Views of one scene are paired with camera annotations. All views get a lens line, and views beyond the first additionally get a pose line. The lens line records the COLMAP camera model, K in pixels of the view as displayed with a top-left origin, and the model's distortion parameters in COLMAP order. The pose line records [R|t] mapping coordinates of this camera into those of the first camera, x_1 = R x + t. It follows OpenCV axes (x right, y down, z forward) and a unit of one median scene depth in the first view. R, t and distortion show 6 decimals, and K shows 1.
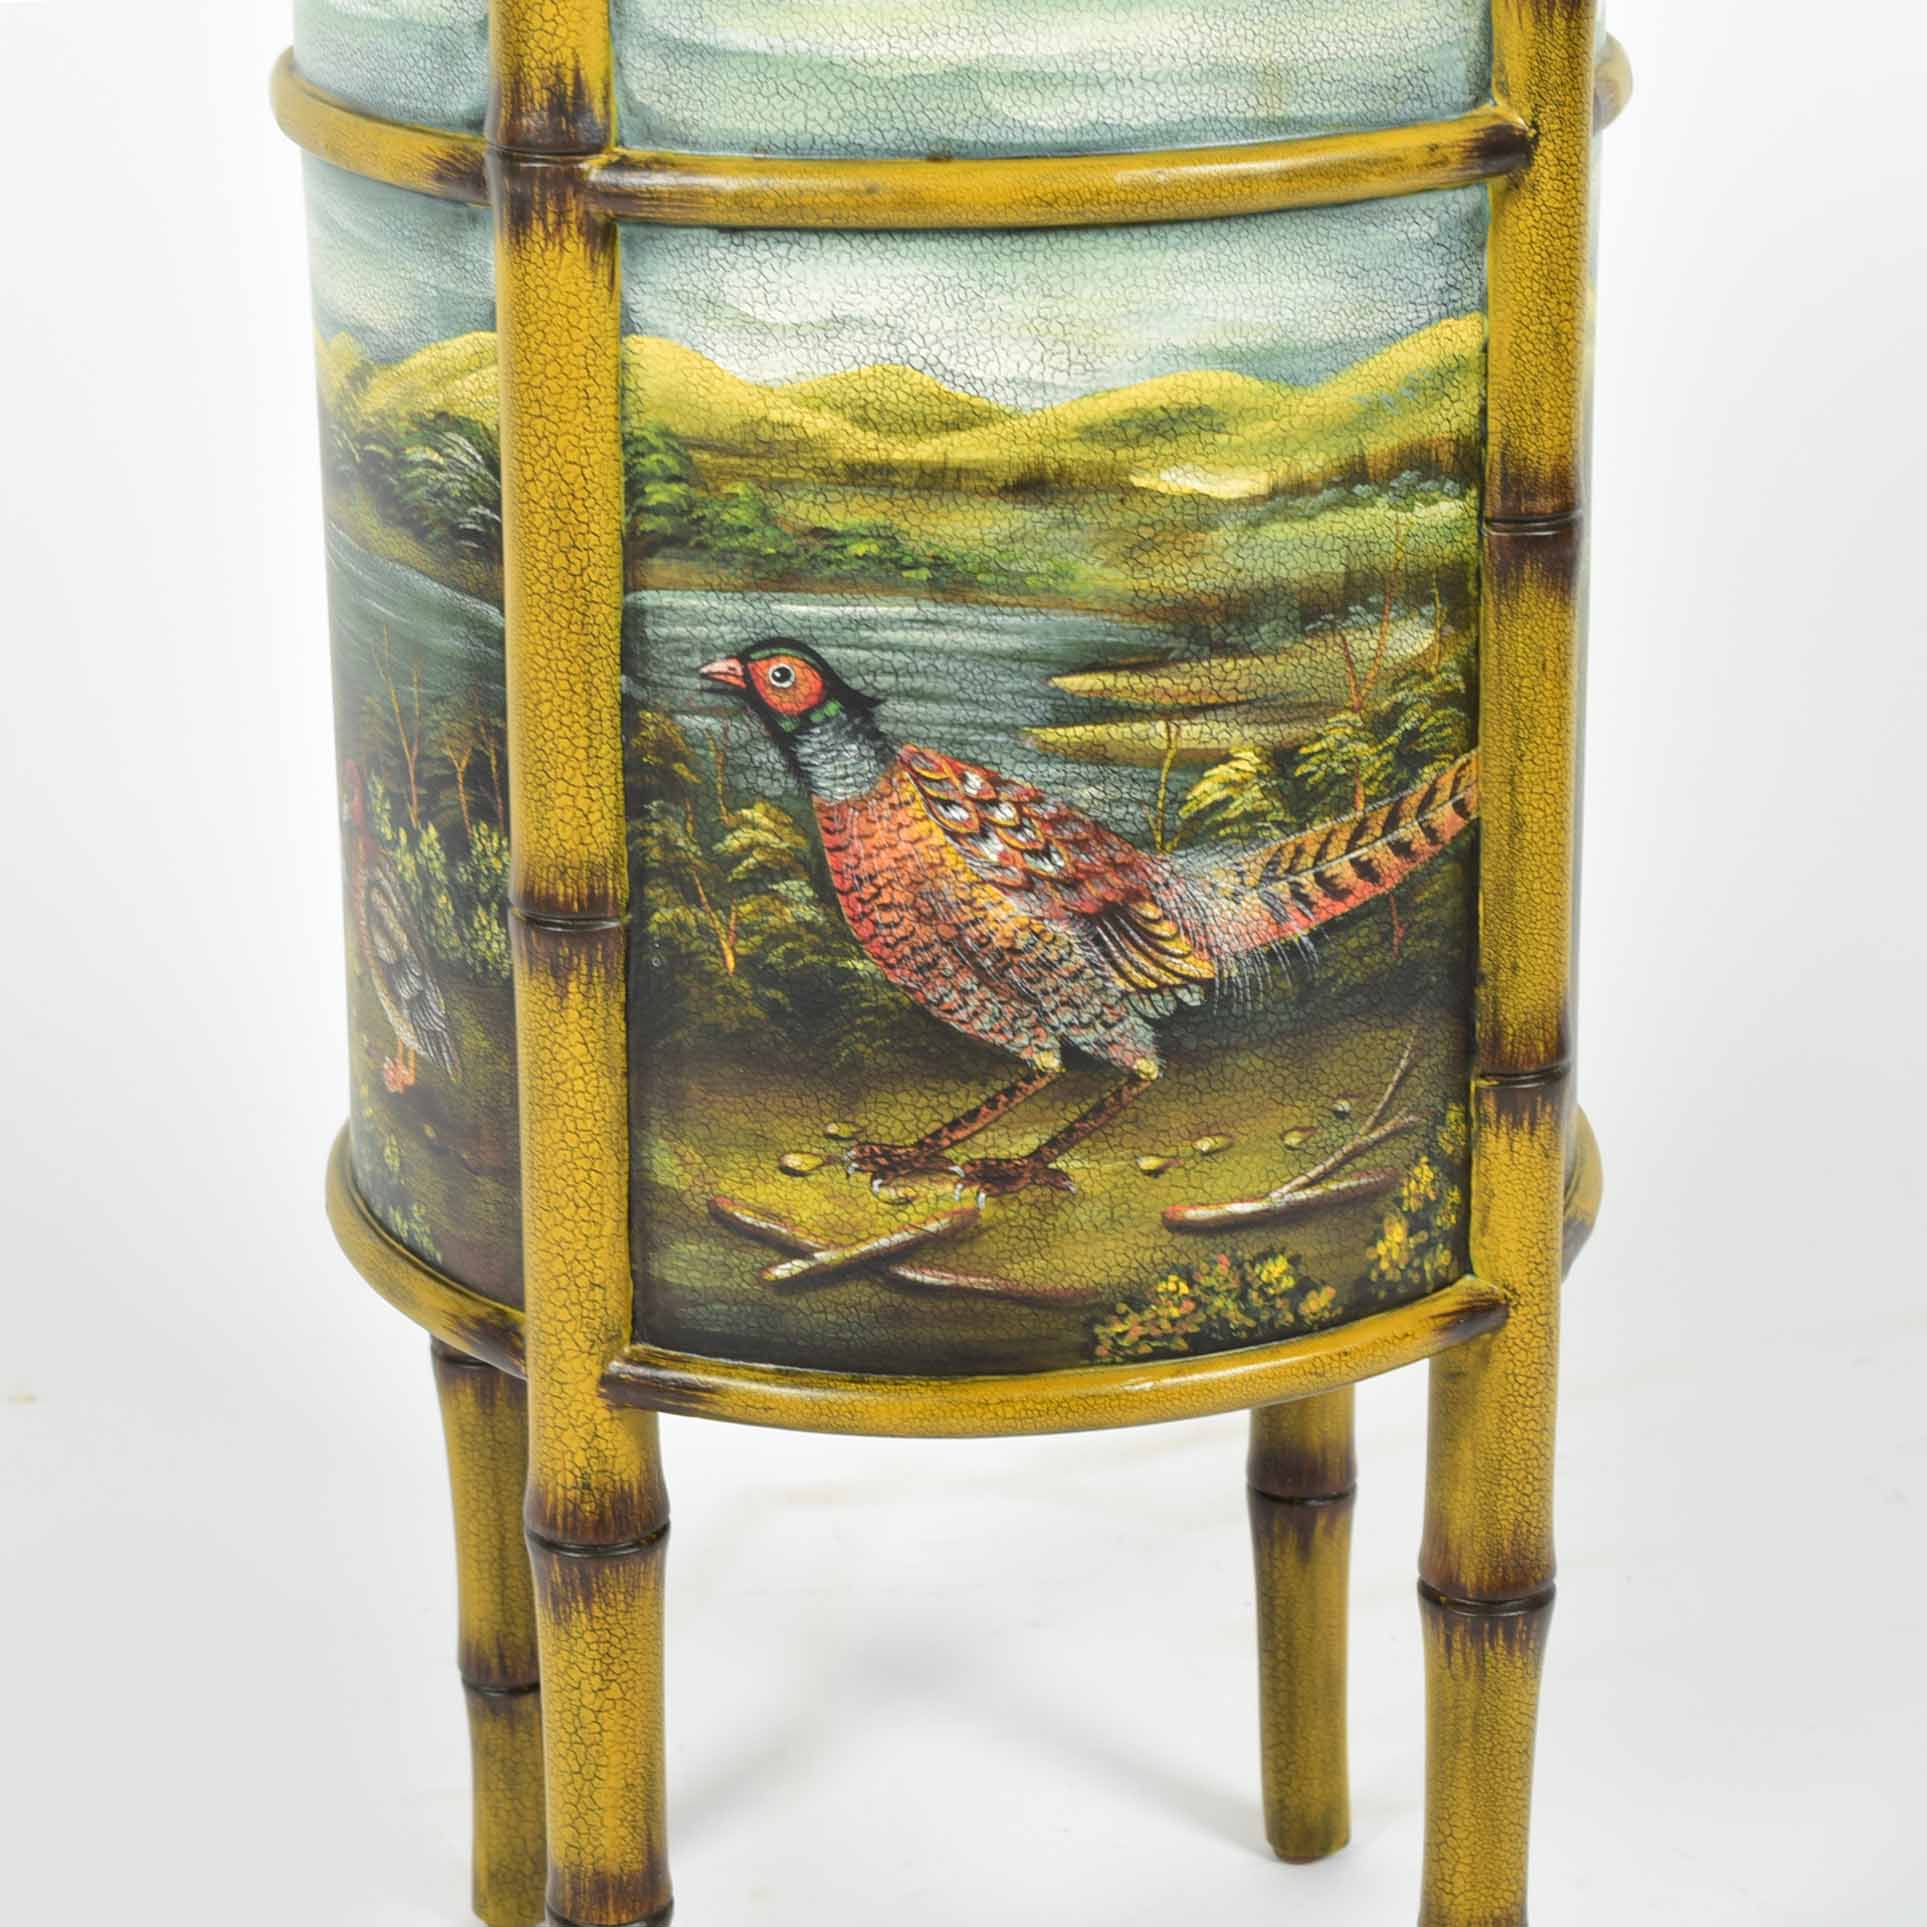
lens RADIAL K [[4847.3, 0, 963.5], [0, 4847.3, 963.5], [0, 0, 1]] dist [-0.032187, -0.046083]
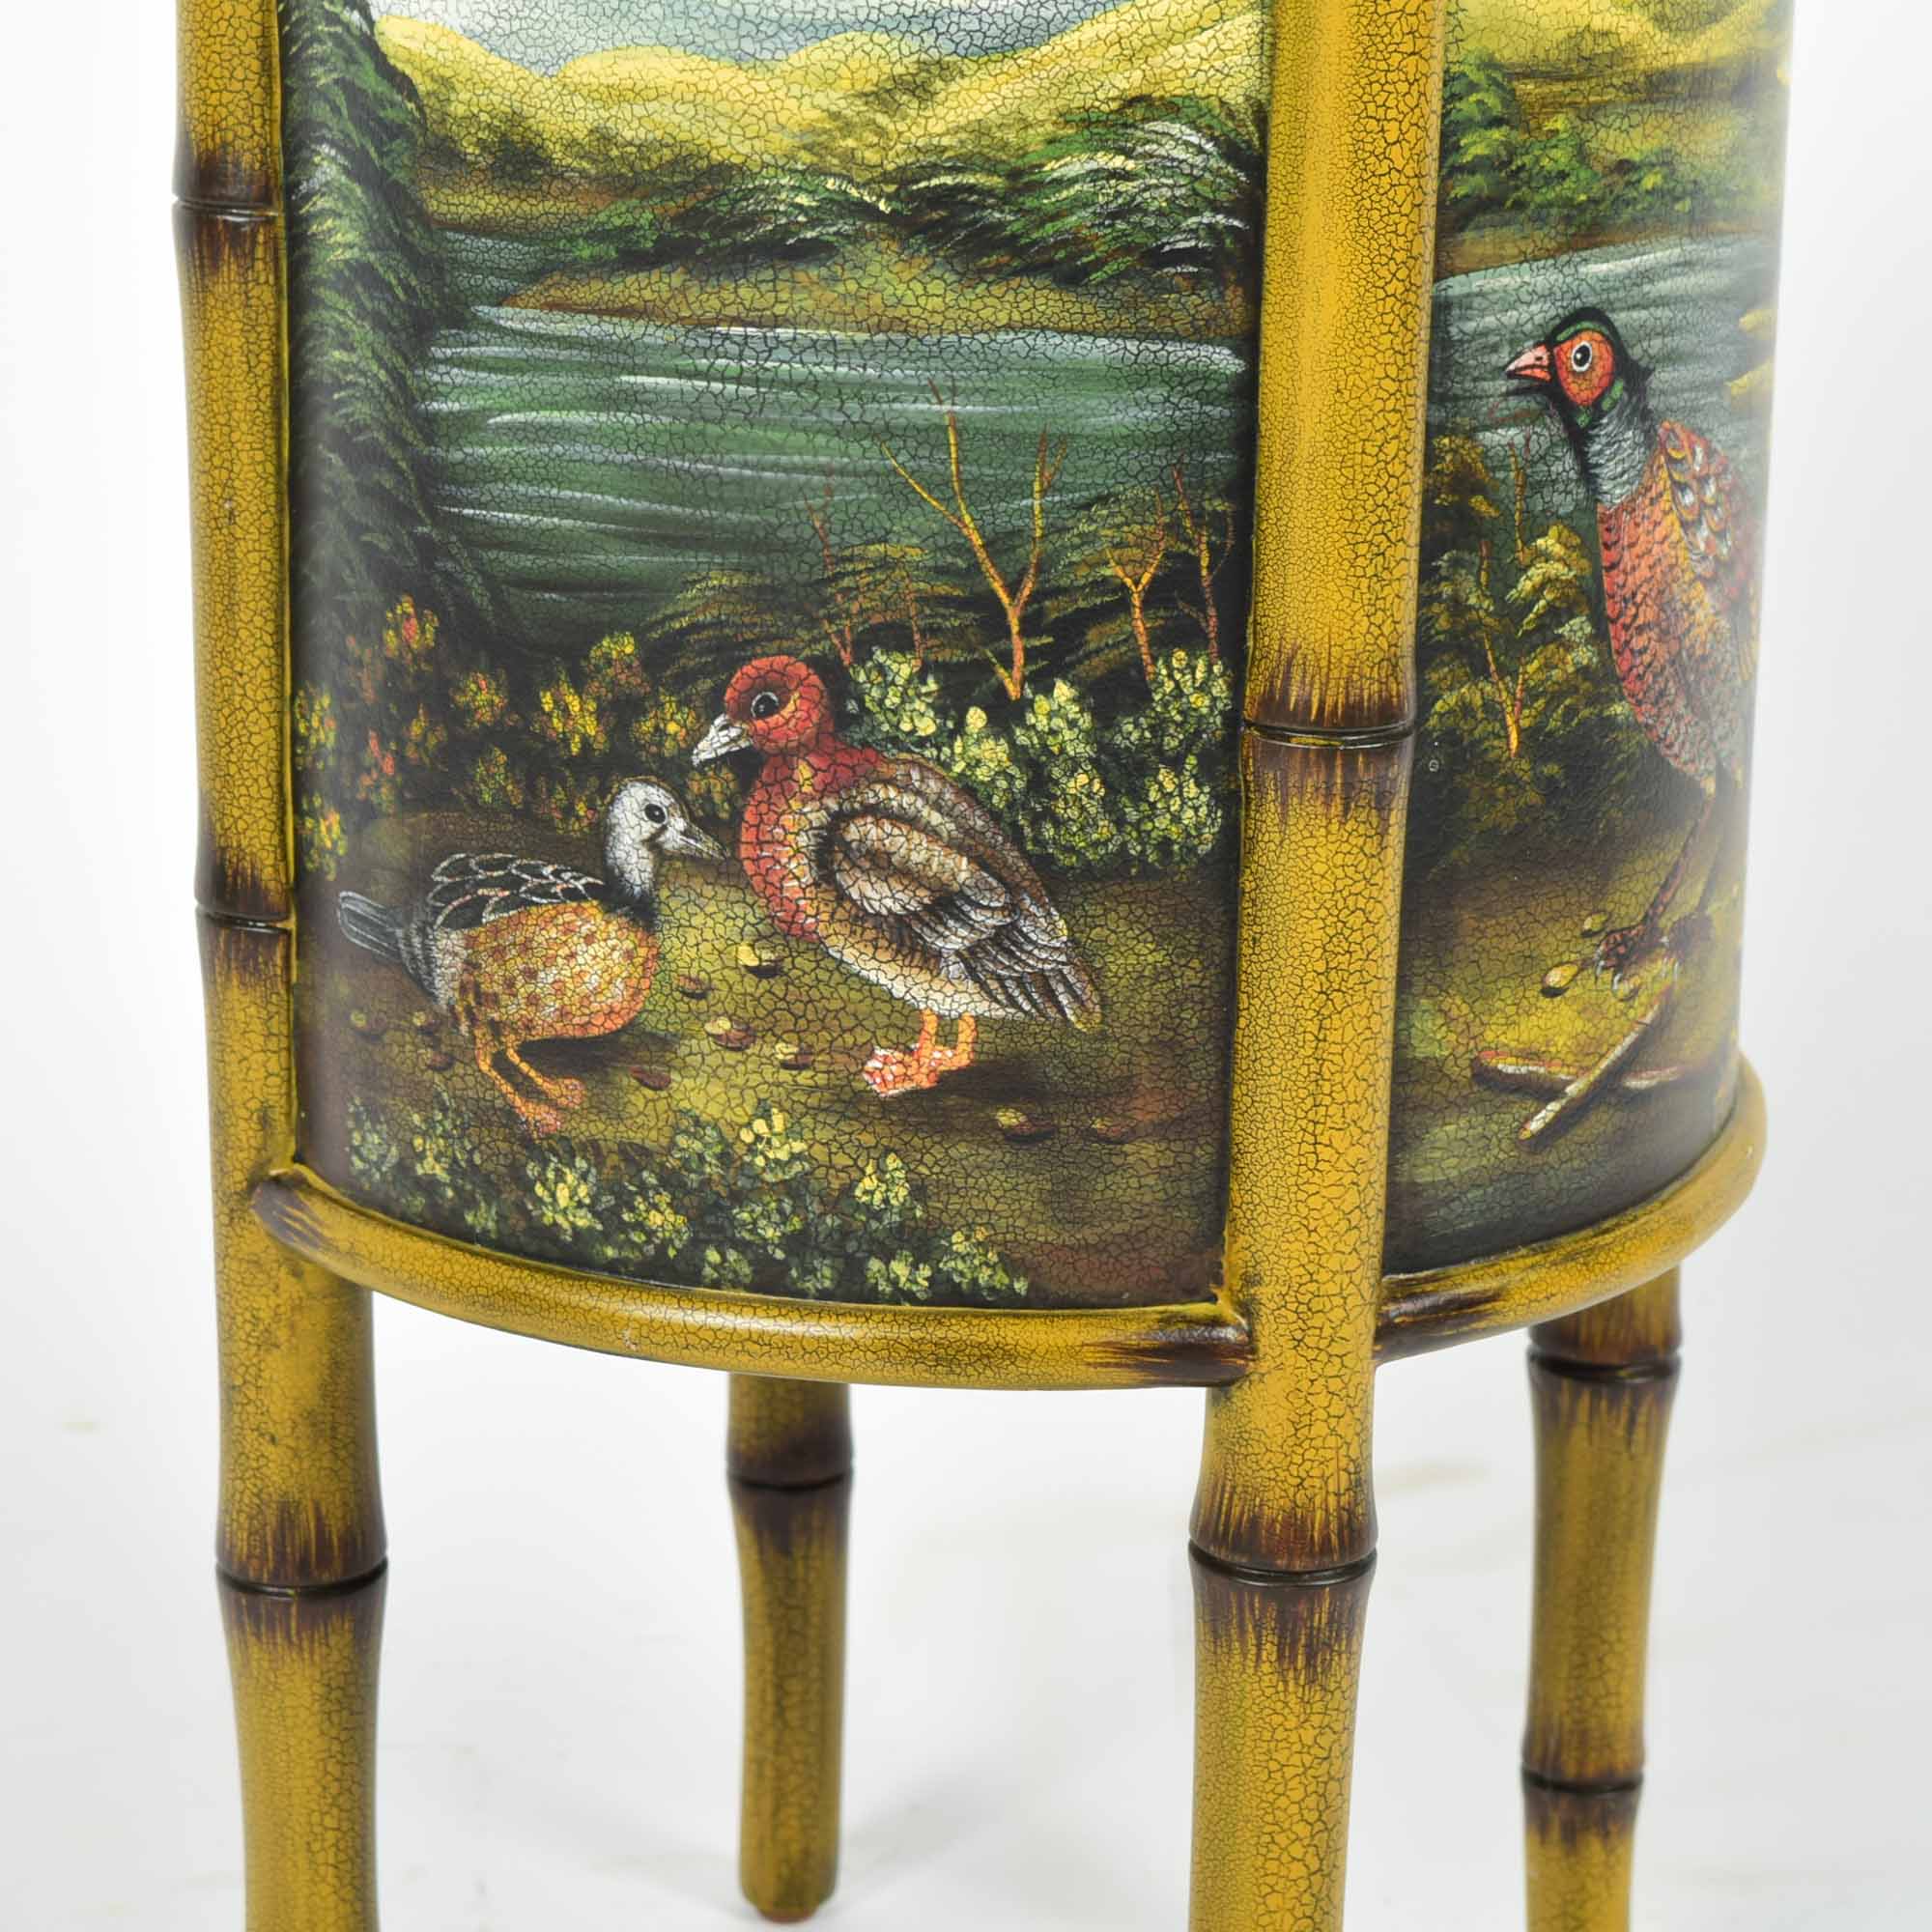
lens RADIAL K [[4859.9, 0, 966.0], [0, 4859.9, 966.0], [0, 0, 1]] dist [-0.032187, -0.046083]
pose [[0.604232, -0.230086, 0.762866, -0.726960], [0.258357, 0.962251, 0.085589, -0.056829], [-0.753761, 0.145376, 0.640867, 0.569692]]
